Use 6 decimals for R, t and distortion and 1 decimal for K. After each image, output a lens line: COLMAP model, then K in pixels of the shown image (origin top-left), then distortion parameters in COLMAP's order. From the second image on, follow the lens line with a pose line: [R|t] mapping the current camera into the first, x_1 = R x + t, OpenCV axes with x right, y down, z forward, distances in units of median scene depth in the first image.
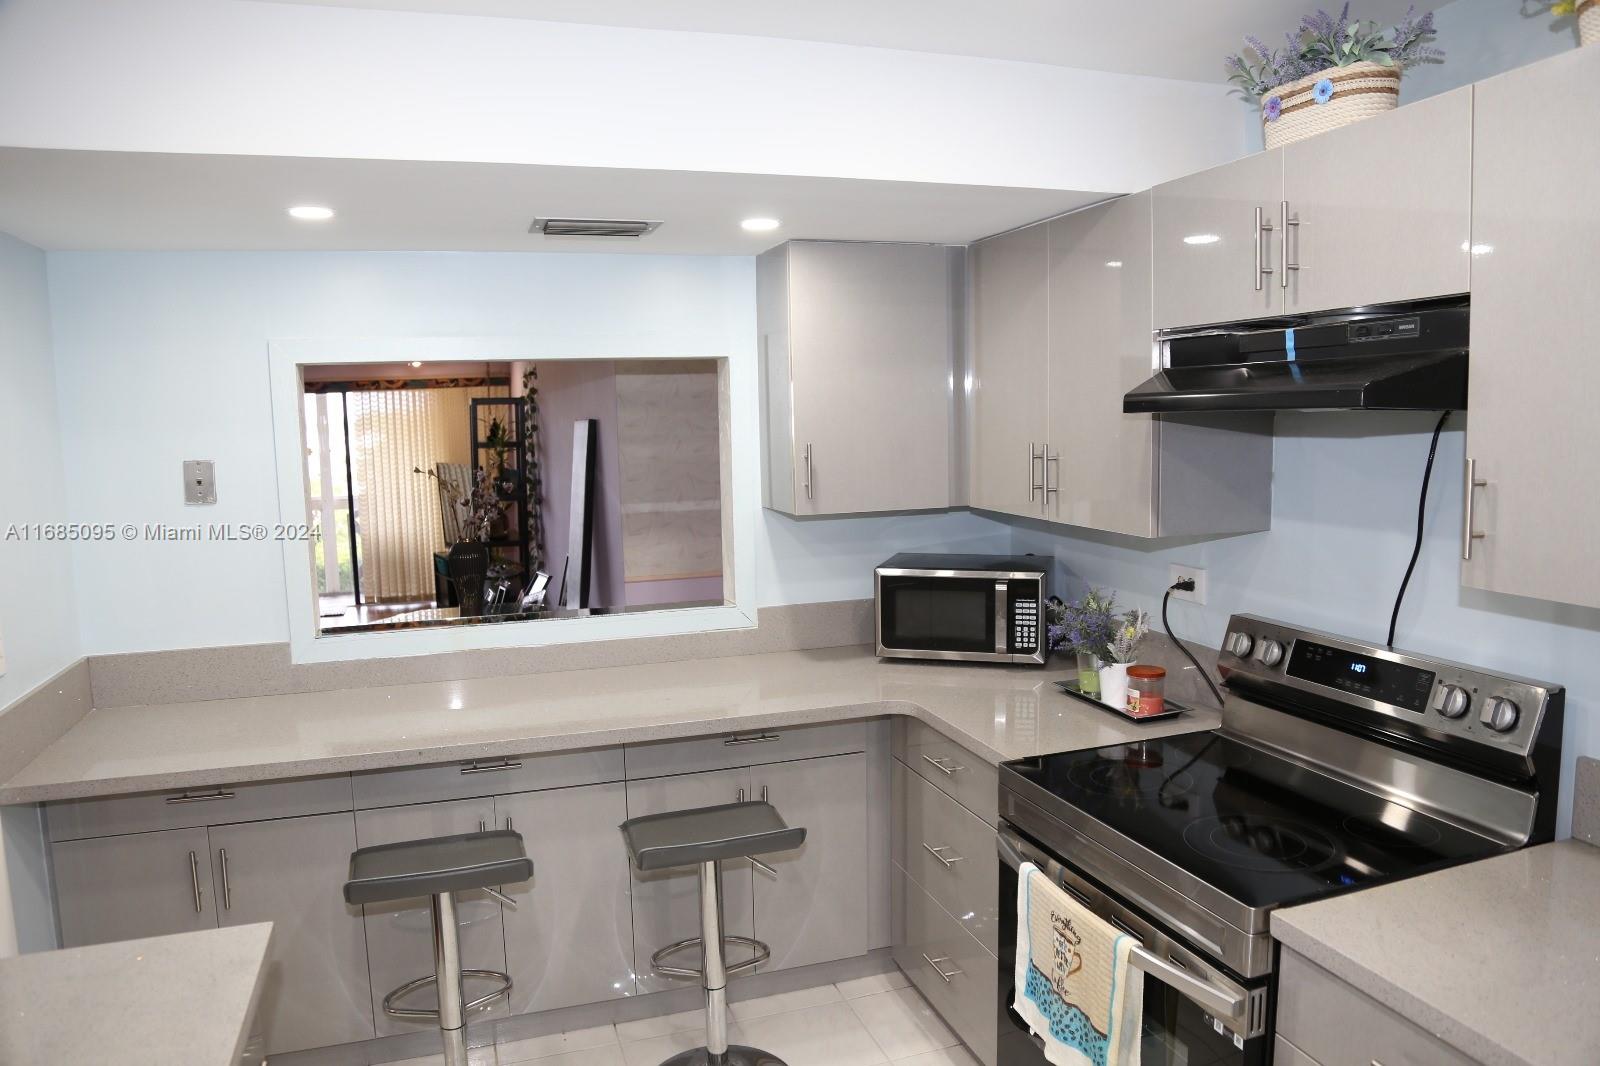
lens RADIAL K [[1098.6, 0, 791.2], [0, 1098.6, 537.9], [0, 0, 1]] dist [-0.115168, 0.104649]
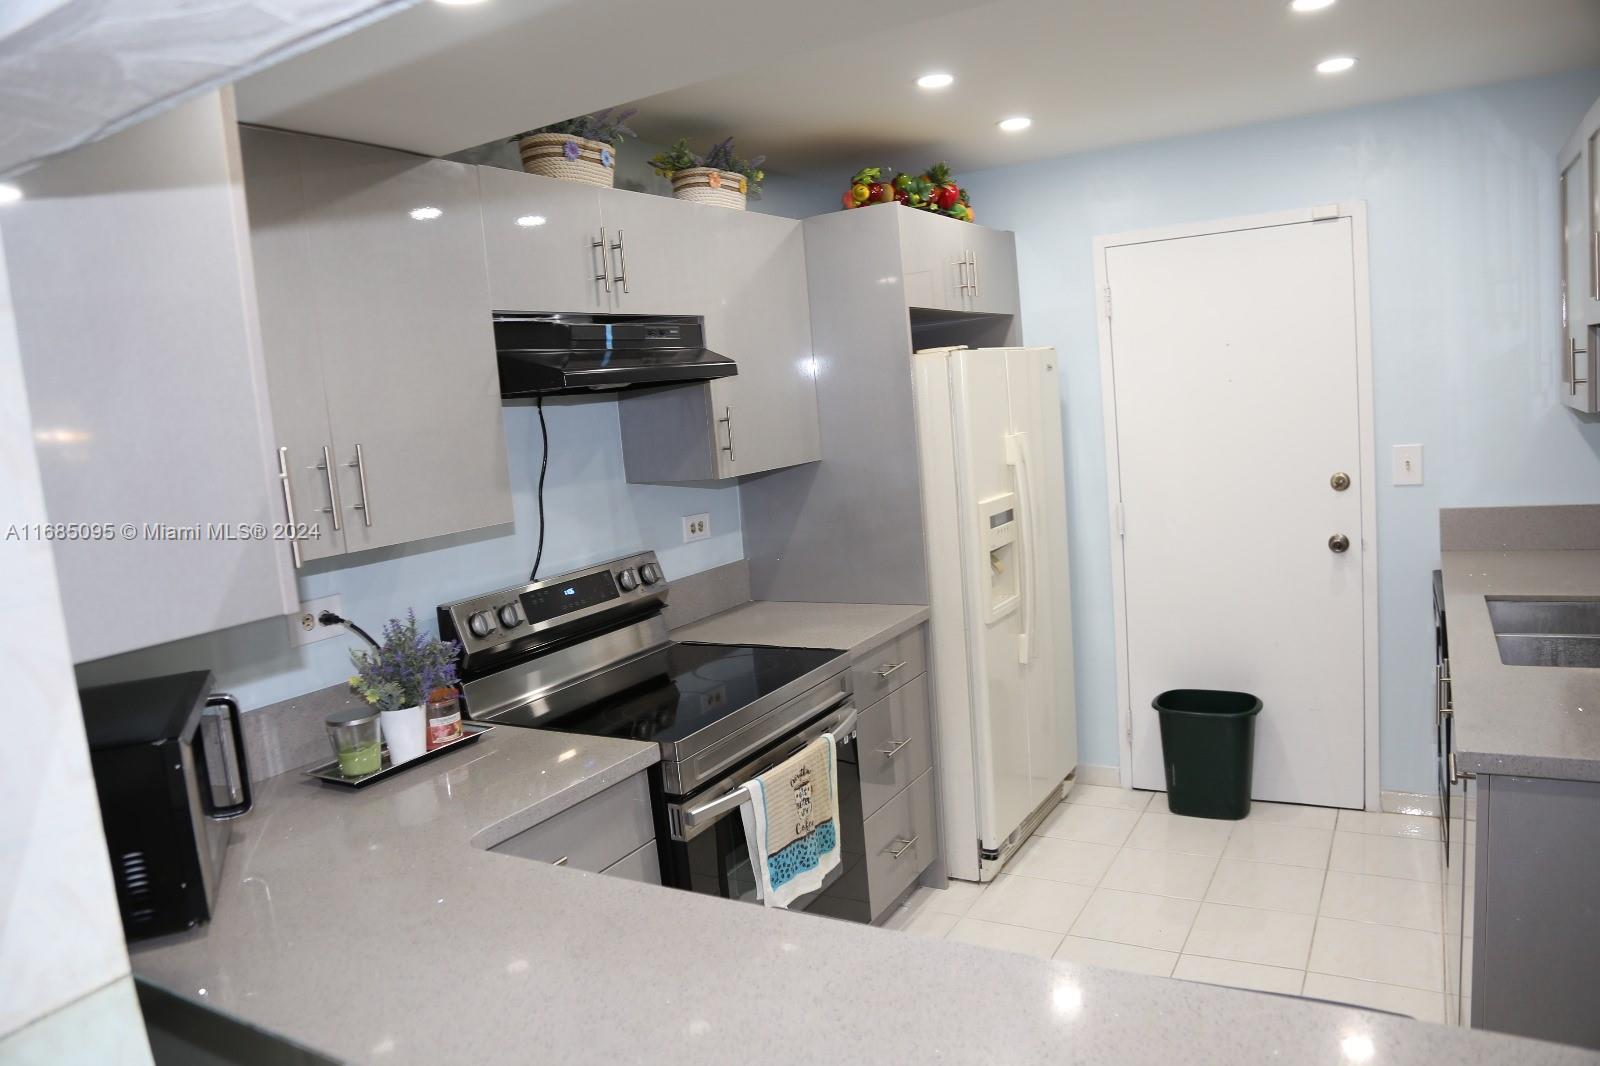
lens RADIAL K [[1098.6, 0, 791.2], [0, 1098.6, 537.9], [0, 0, 1]] dist [-0.115168, 0.104649]
pose [[-0.658626, -0.017724, 0.752261, -0.694281], [0.176595, 0.968161, 0.177424, -0.138112], [-0.731455, 0.249701, -0.634526, 1.740574]]
